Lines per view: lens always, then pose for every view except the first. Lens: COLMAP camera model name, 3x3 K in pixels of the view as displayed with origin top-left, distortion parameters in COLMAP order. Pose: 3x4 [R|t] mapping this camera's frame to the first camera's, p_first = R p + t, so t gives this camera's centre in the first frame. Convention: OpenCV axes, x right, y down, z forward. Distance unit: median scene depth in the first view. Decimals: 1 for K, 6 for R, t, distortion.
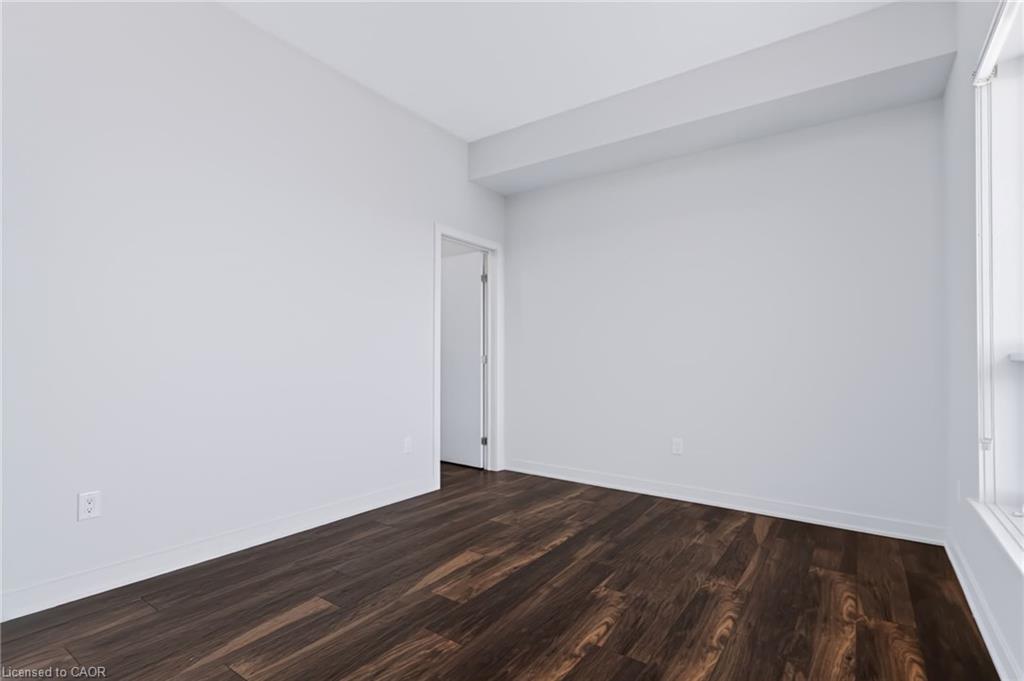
lens RADIAL K [[485.9, 0, 512.0], [0, 485.9, 340.5], [0, 0, 1]] dist [-0.000205, 0.000156]
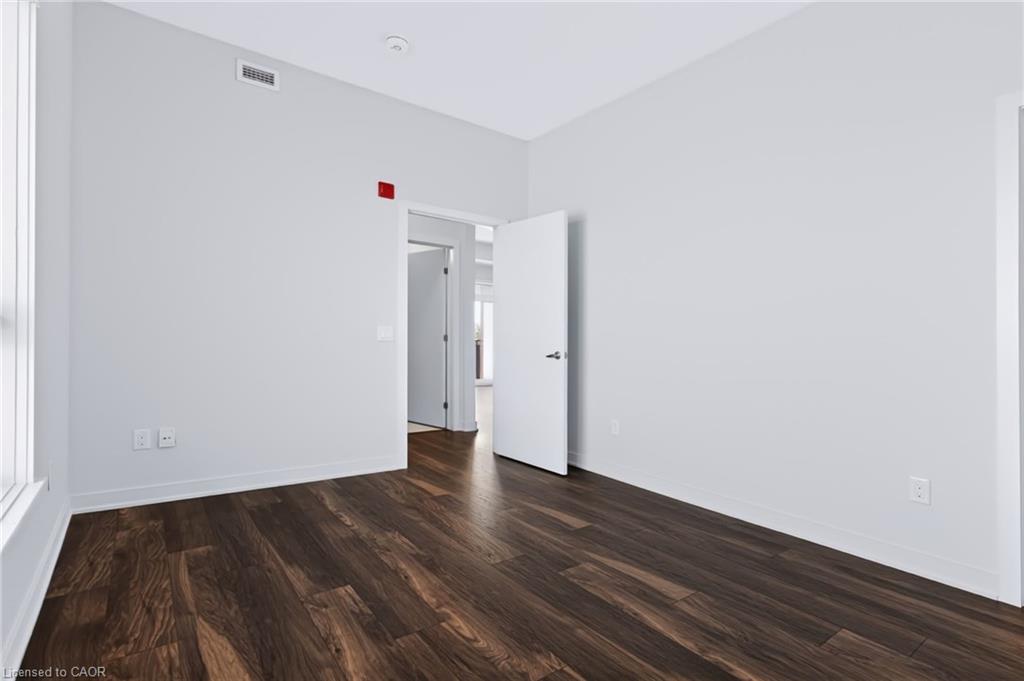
lens RADIAL K [[485.9, 0, 512.0], [0, 485.9, 340.5], [0, 0, 1]] dist [-0.000205, 0.000156]
pose [[-0.289282, -0.011116, -0.957179, 0.811207], [0.004959, 0.999902, -0.013111, 0.053184], [0.957231, -0.008539, -0.289199, 1.064404]]
